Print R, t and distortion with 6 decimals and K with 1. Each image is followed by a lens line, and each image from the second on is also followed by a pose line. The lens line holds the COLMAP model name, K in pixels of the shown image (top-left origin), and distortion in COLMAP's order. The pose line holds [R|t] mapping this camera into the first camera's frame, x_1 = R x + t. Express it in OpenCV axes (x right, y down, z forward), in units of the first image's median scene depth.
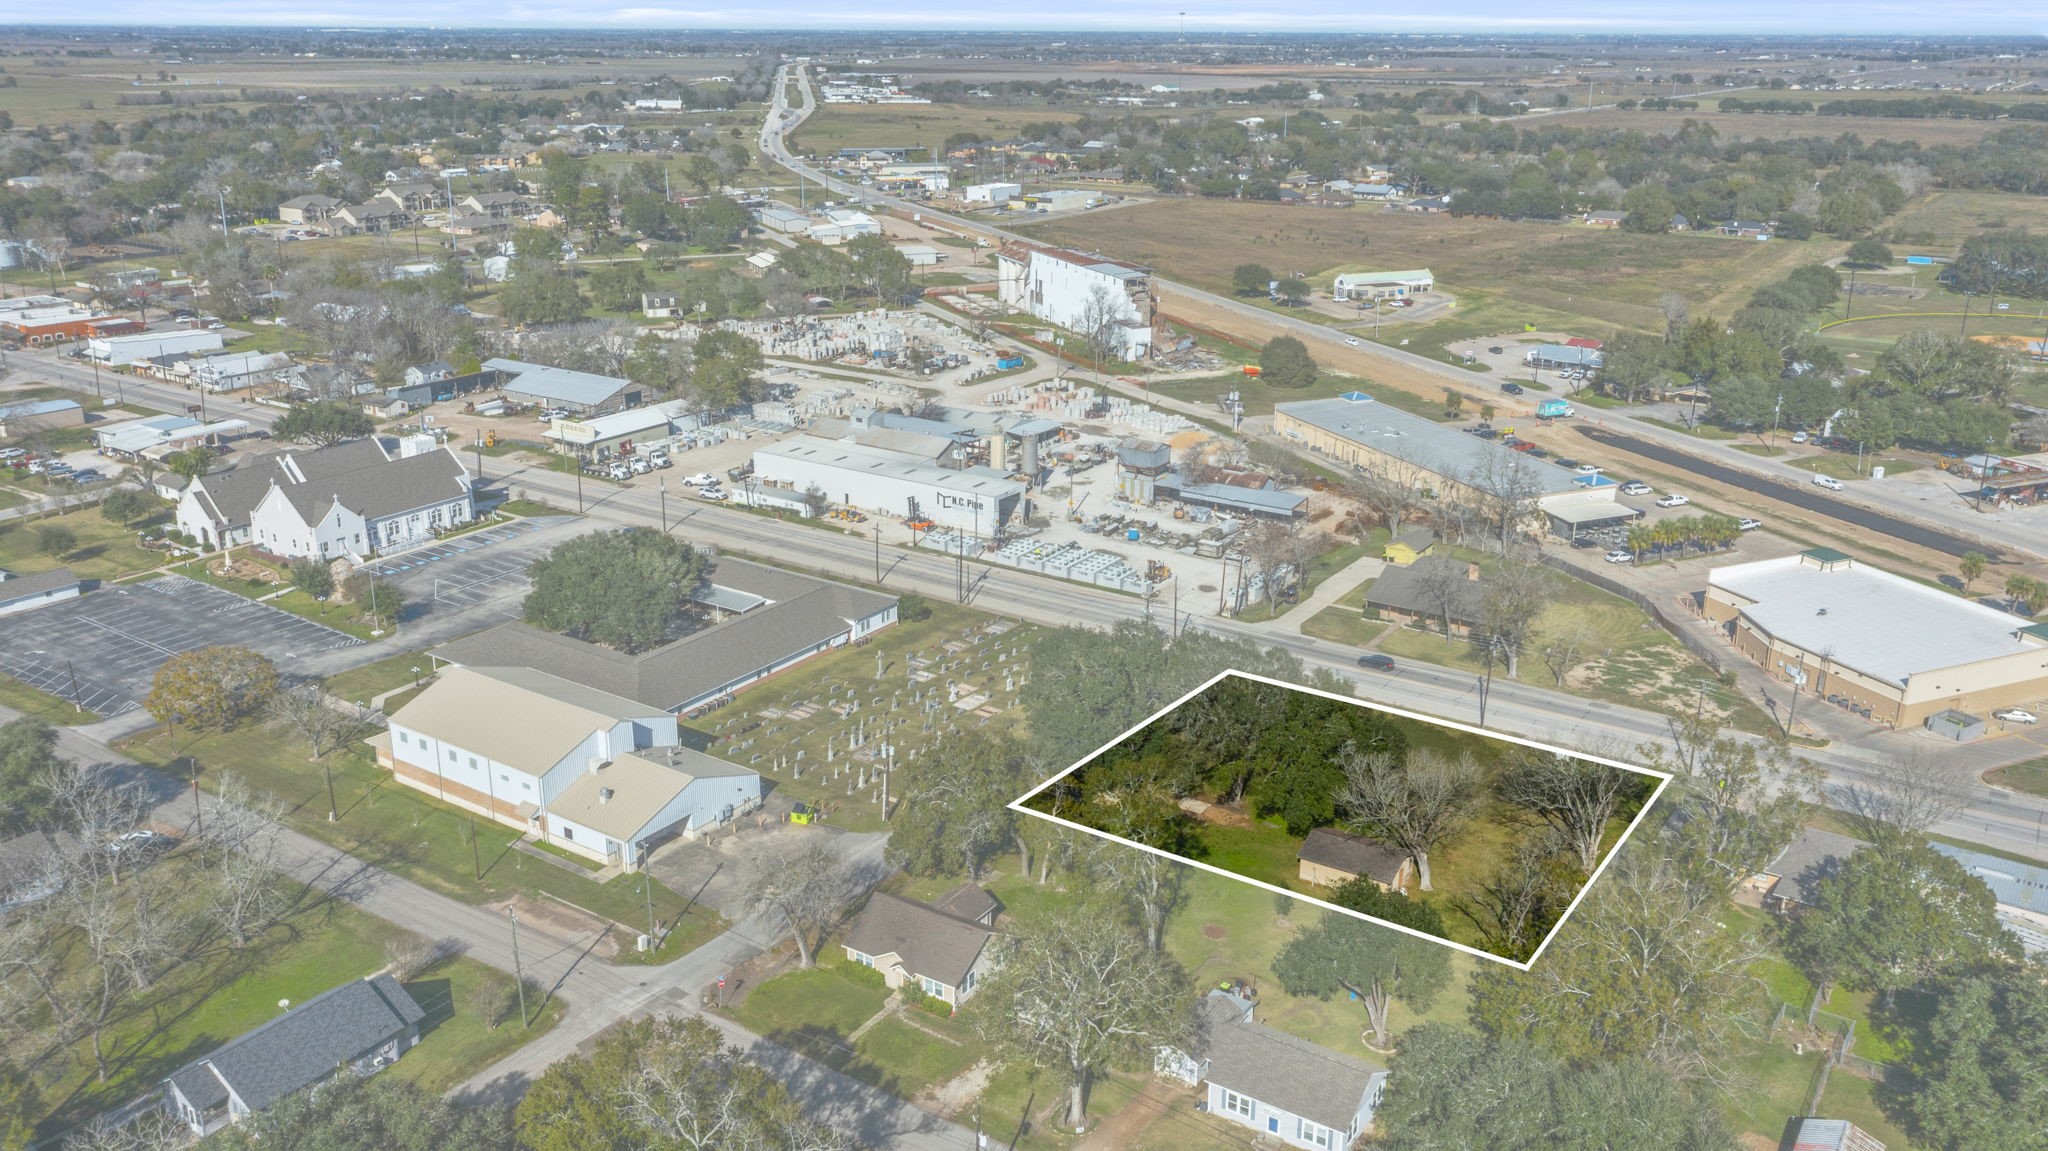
lens RADIAL K [[1653.1, 0, 1024.0], [0, 1653.1, 575.5], [0, 0, 1]] dist [0.004572, 0.010130]
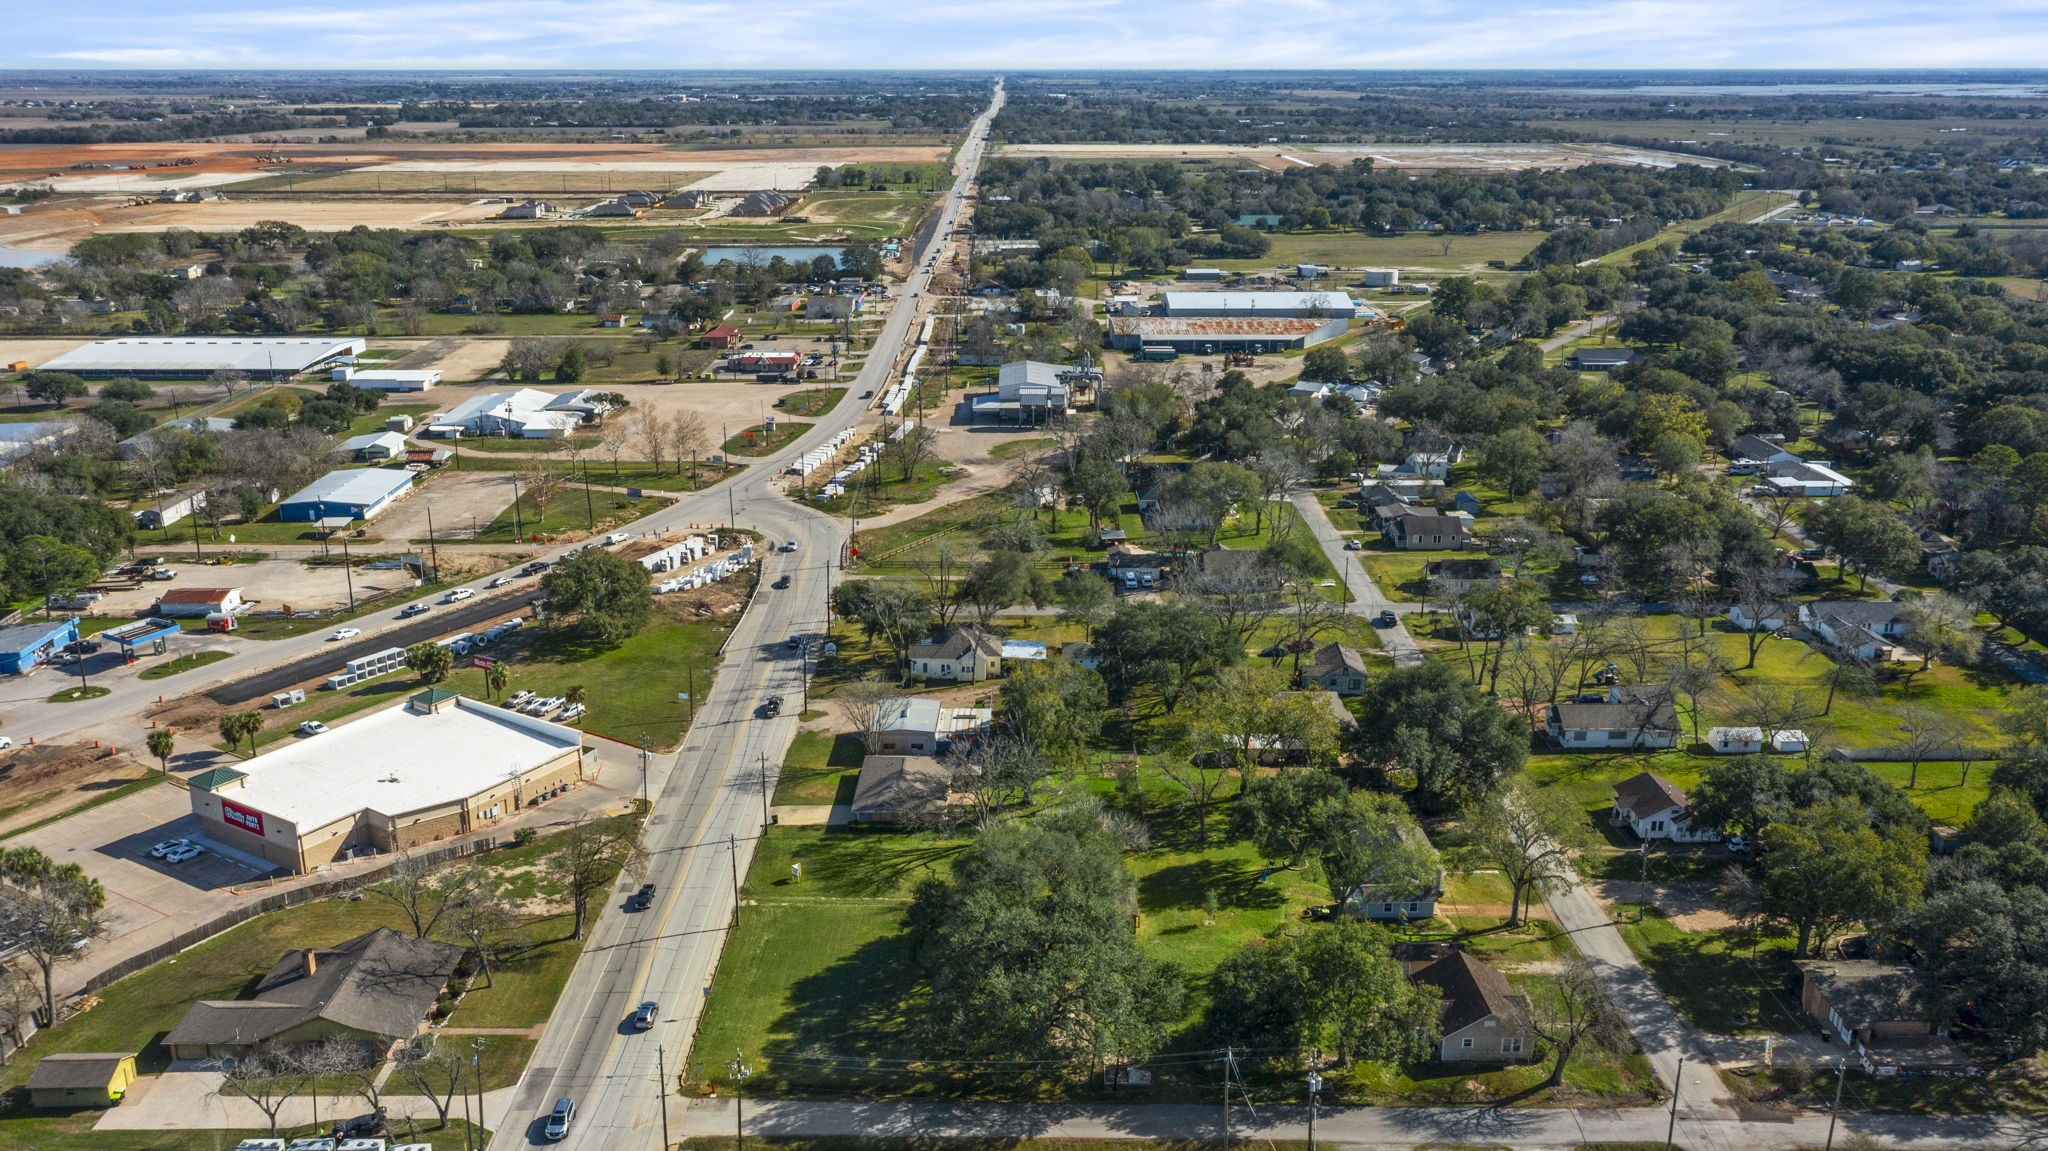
lens RADIAL K [[1653.1, 0, 1024.0], [0, 1653.1, 575.5], [0, 0, 1]] dist [0.004572, 0.010130]
pose [[-0.557712, -0.249817, 0.791548, -0.504047], [0.260423, 0.852815, 0.452644, -0.449495], [-0.788123, 0.458582, -0.410567, 1.087737]]
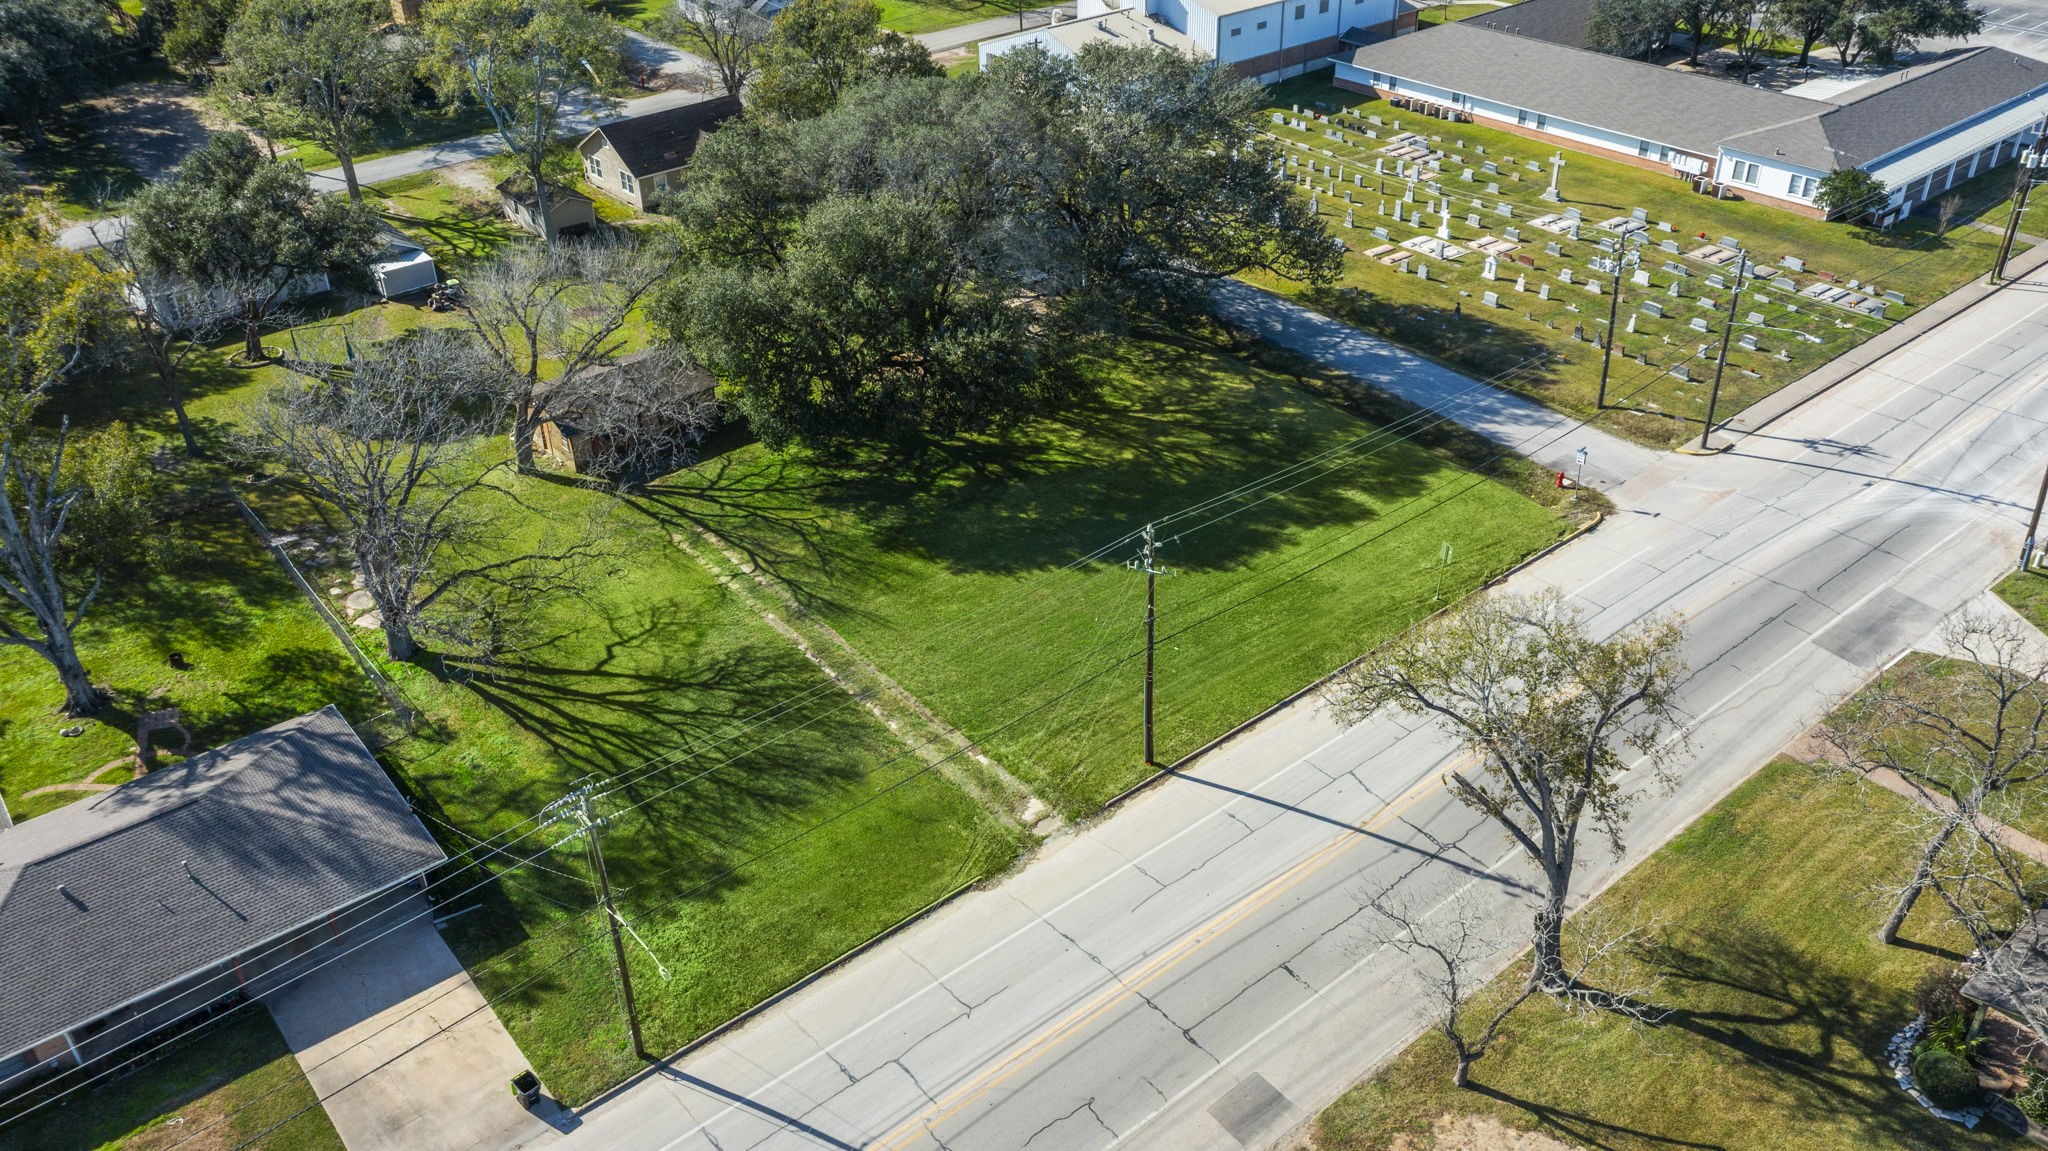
lens RADIAL K [[1653.1, 0, 1024.0], [0, 1653.1, 575.5], [0, 0, 1]] dist [0.004572, 0.010130]
pose [[-0.288504, 0.514675, -0.807388, 0.506280], [-0.279811, 0.761113, 0.585161, -0.127494], [0.915681, 0.394737, -0.075572, 0.914829]]
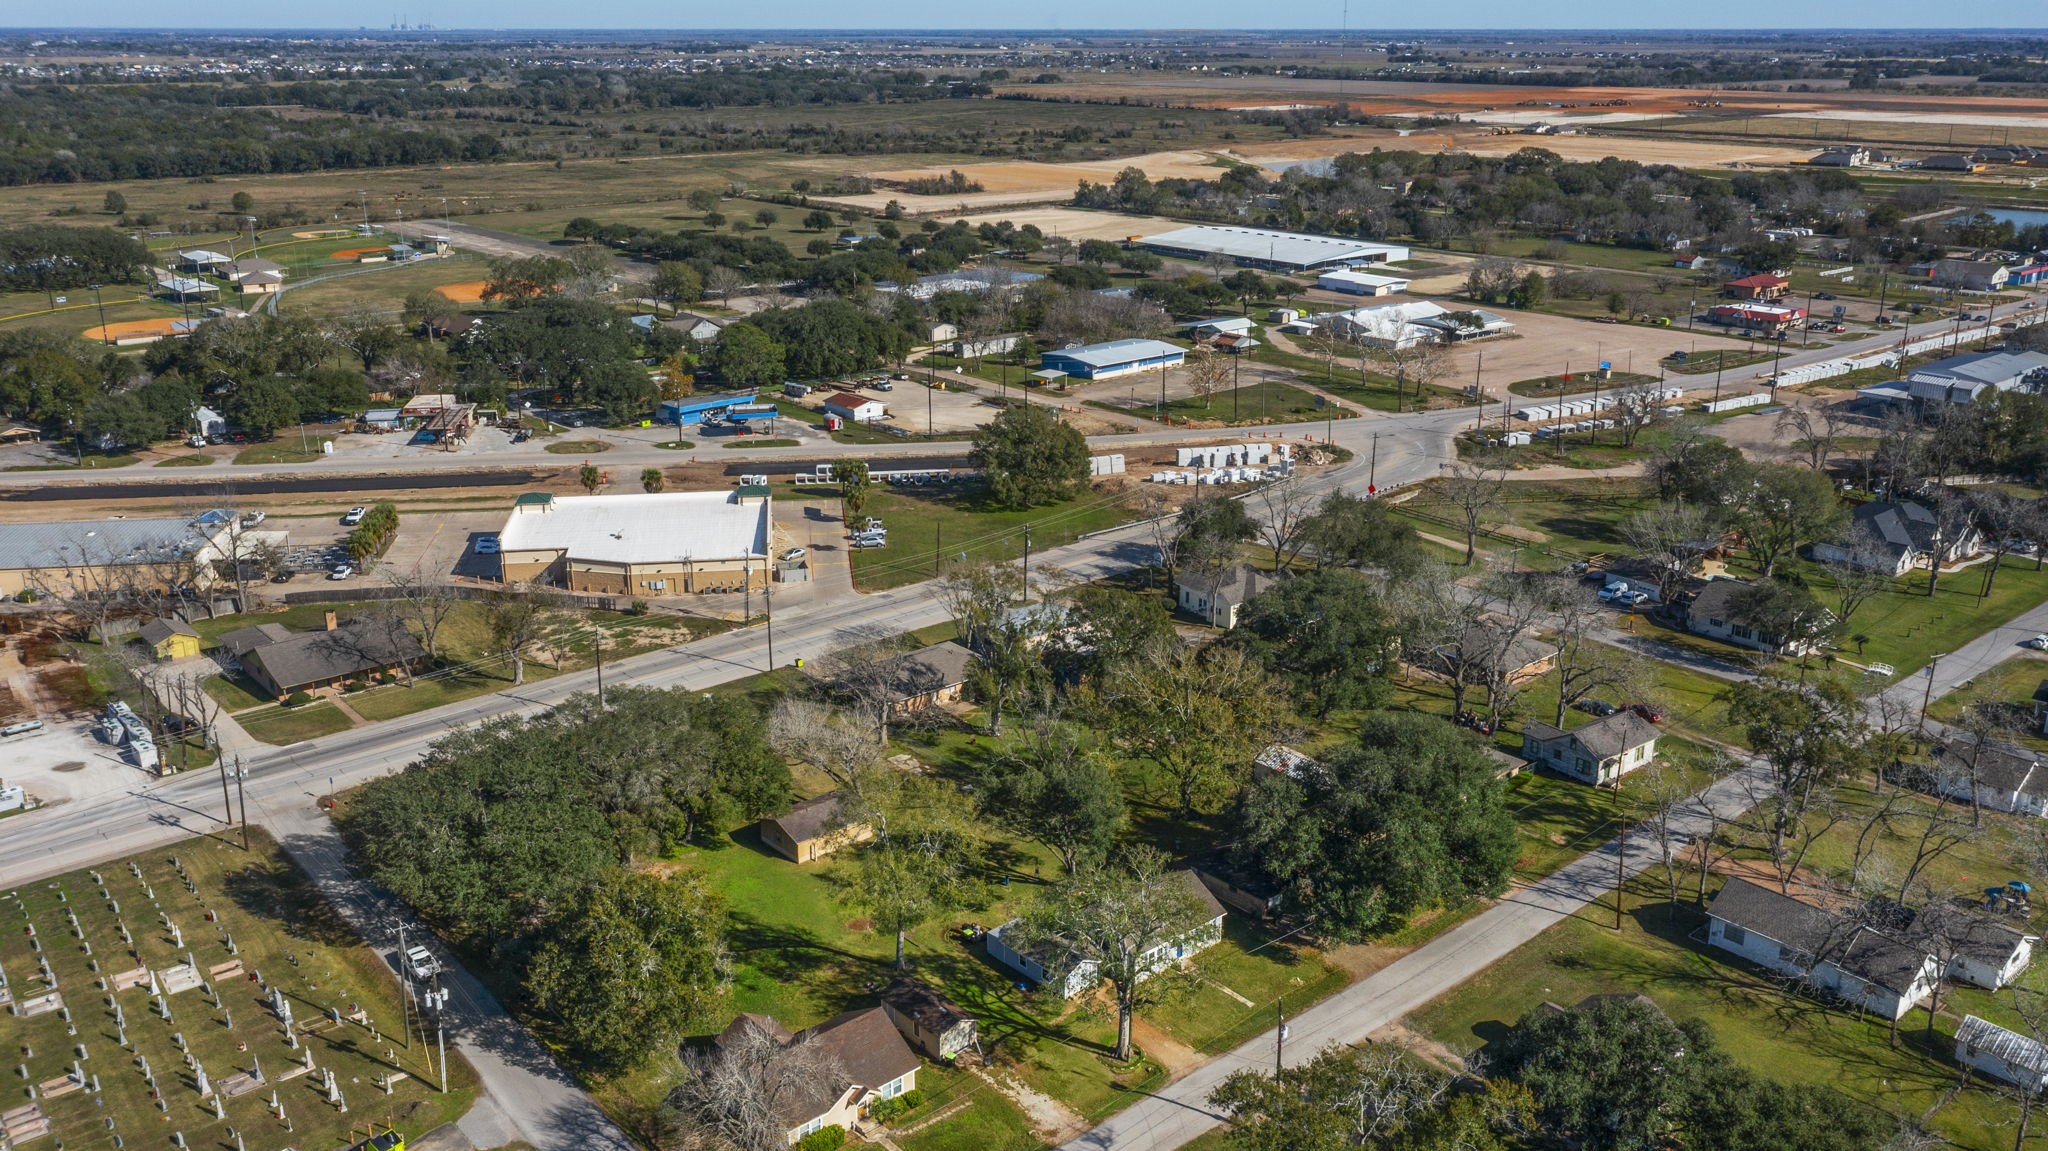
lens RADIAL K [[1653.1, 0, 1024.0], [0, 1653.1, 575.5], [0, 0, 1]] dist [0.004572, 0.010130]
pose [[0.267026, -0.310884, 0.912167, -0.511760], [0.306786, 0.924715, 0.225353, -0.128562], [-0.913553, 0.219665, 0.342298, 0.367784]]
